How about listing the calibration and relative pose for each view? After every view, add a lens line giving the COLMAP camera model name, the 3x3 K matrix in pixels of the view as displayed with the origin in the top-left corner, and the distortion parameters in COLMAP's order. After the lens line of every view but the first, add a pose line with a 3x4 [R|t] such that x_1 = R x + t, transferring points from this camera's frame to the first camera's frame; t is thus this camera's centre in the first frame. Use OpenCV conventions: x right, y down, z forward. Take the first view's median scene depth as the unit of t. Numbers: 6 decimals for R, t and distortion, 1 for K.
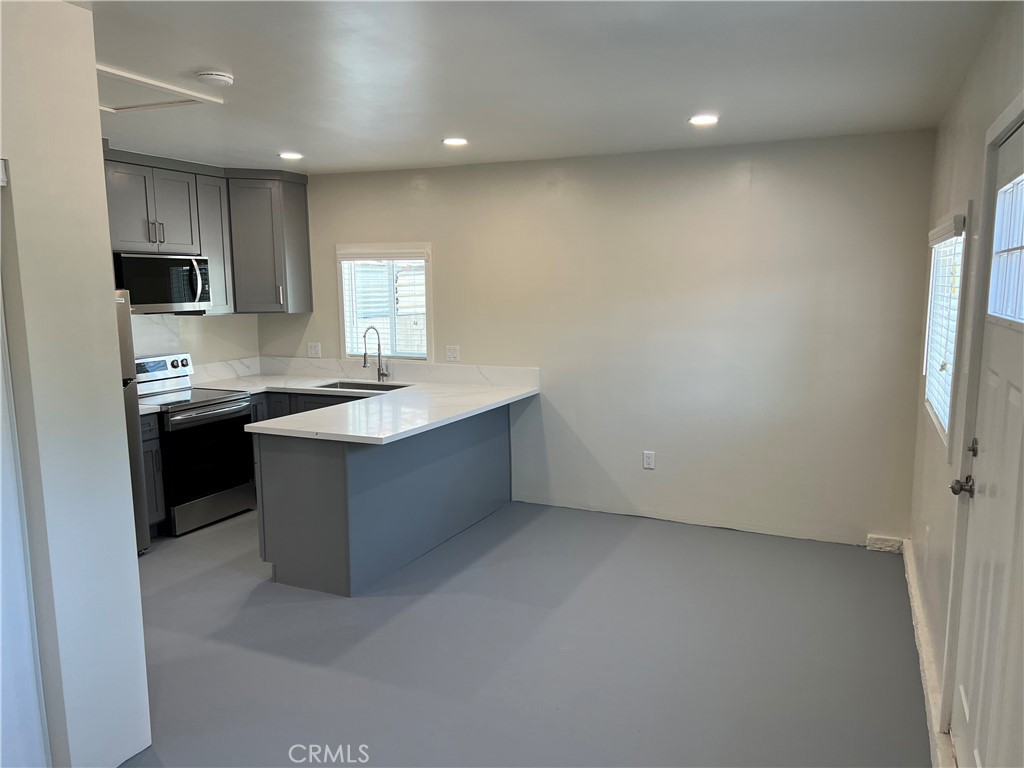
lens RADIAL K [[775.9, 0, 512.6], [0, 775.9, 395.0], [0, 0, 1]] dist [0.031616, -0.029019]
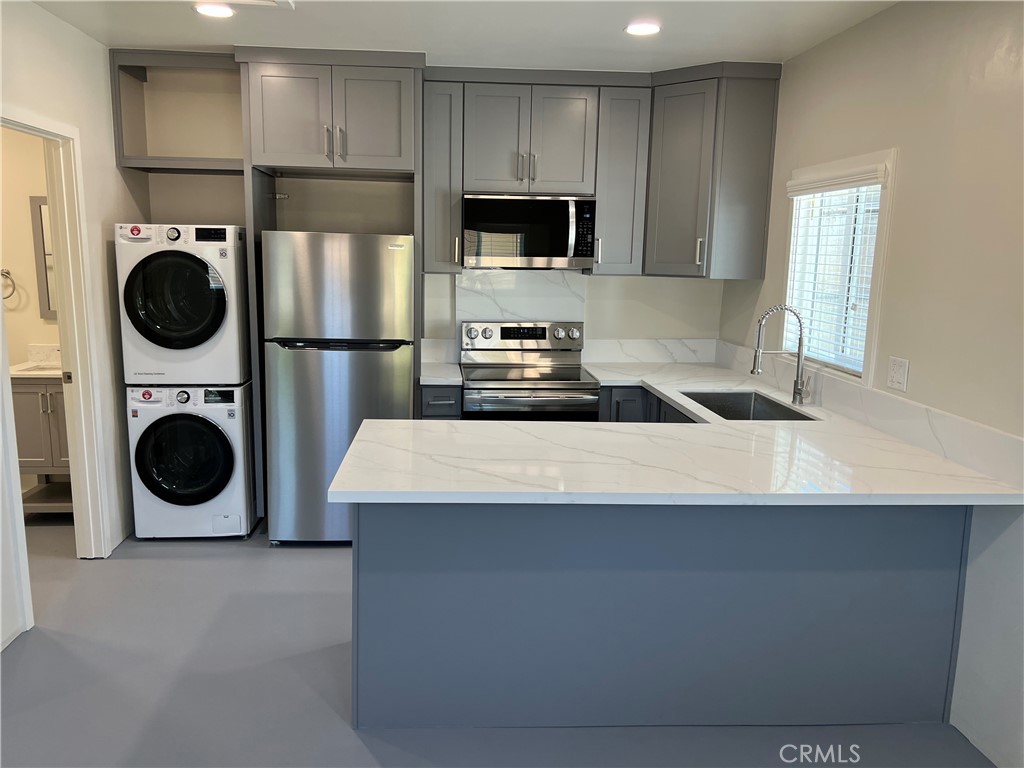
lens RADIAL K [[773.2, 0, 496.1], [0, 773.2, 386.5], [0, 0, 1]] dist [0.028499, -0.008875]
pose [[0.470355, 0.167067, -0.866519, 0.235195], [-0.148274, 0.982918, 0.109024, -0.061843], [0.869932, 0.077202, 0.487092, 0.541716]]
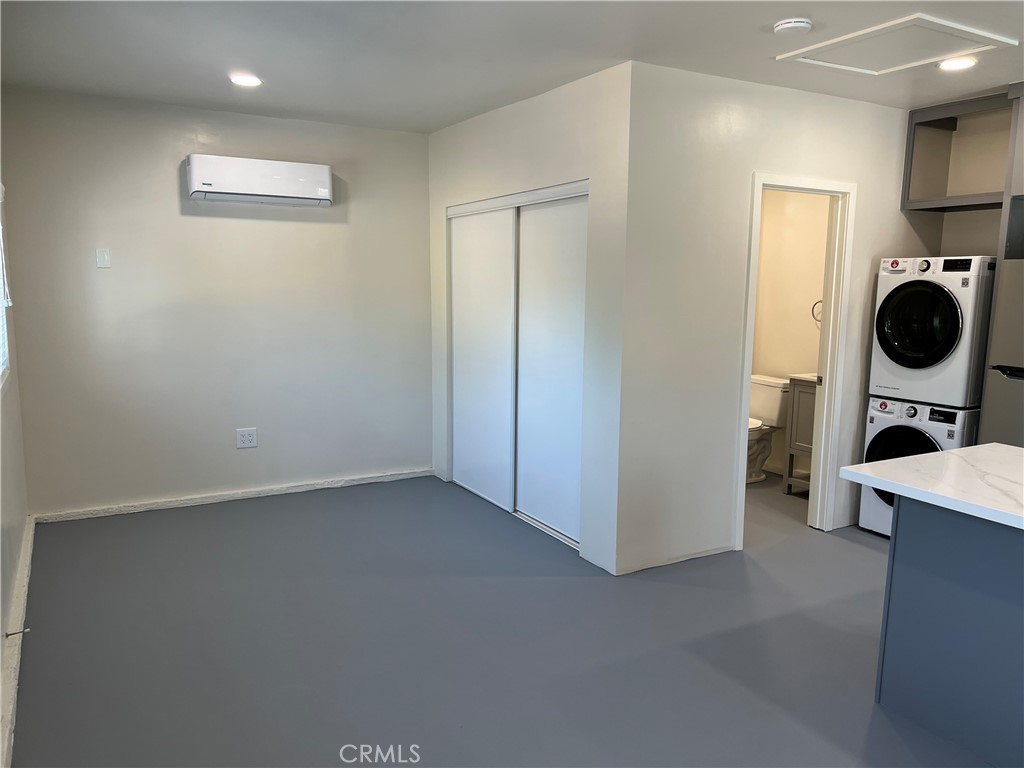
lens RADIAL K [[775.9, 0, 512.6], [0, 775.9, 395.0], [0, 0, 1]] dist [0.031616, -0.029019]
pose [[-0.591107, 0.118698, -0.797811, 0.349972], [-0.125655, 0.963485, 0.236446, -0.084192], [0.796745, 0.240014, -0.554608, 0.742013]]
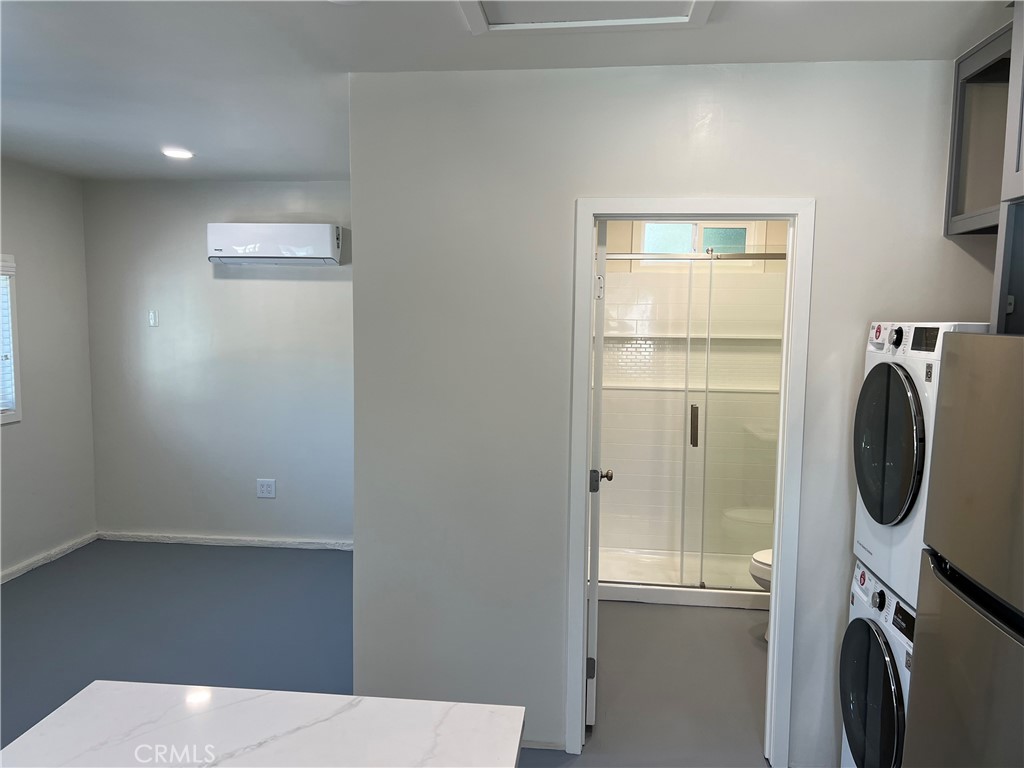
lens RADIAL K [[775.9, 0, 512.6], [0, 775.9, 395.0], [0, 0, 1]] dist [0.031616, -0.029019]
pose [[-0.949730, 0.026036, -0.311986, -0.165052], [-0.052846, 0.968904, 0.241729, -0.133868], [0.308578, 0.246064, -0.918821, 0.927940]]
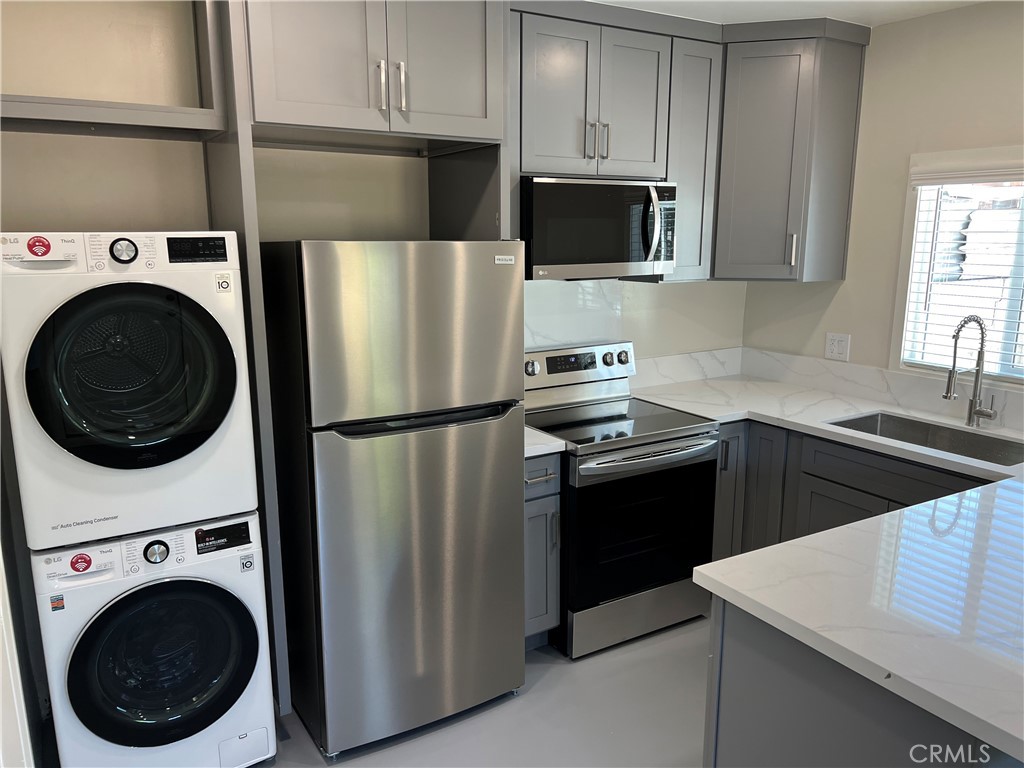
lens RADIAL K [[775.9, 0, 512.6], [0, 775.9, 395.0], [0, 0, 1]] dist [0.031616, -0.029019]
pose [[0.826452, 0.125414, -0.548860, -0.146504], [-0.088065, 0.991670, 0.093991, -0.061010], [0.556076, -0.029344, 0.830613, 0.425703]]
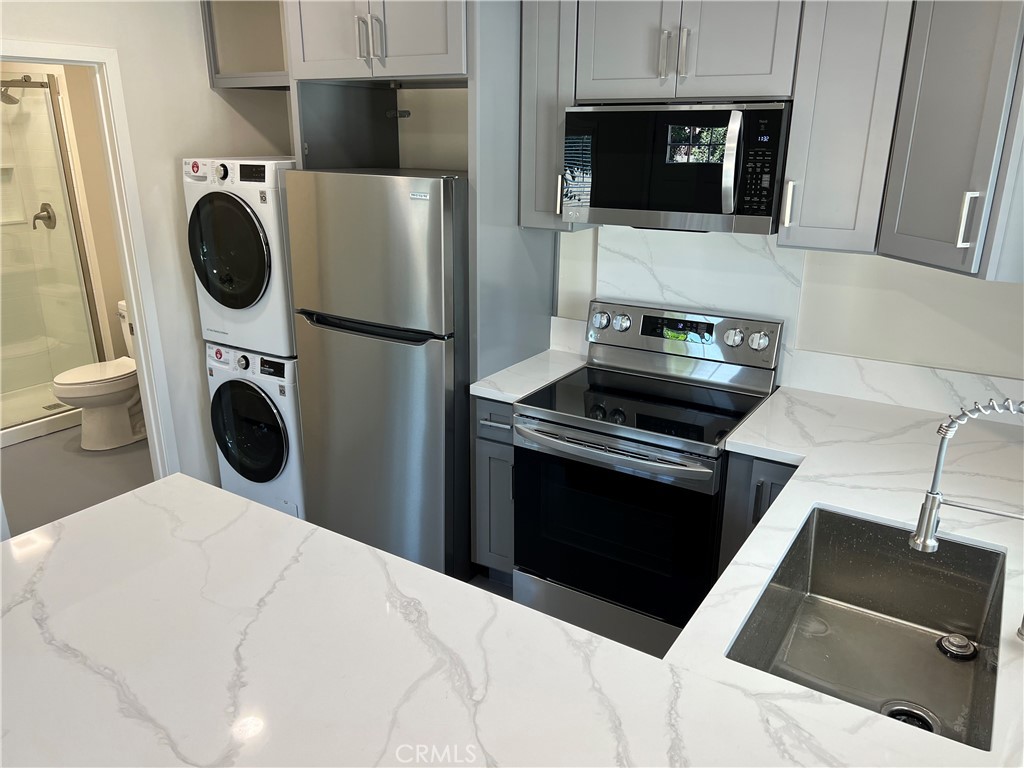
lens RADIAL K [[772.4, 0, 512.0], [0, 772.4, 384.0], [0, 0, 1]] dist [0.025517, -0.007392]
pose [[-0.150565, 0.313375, -0.937617, 0.047880], [-0.146043, 0.930973, 0.334606, -0.149469], [0.977753, 0.187312, -0.094406, 0.891490]]
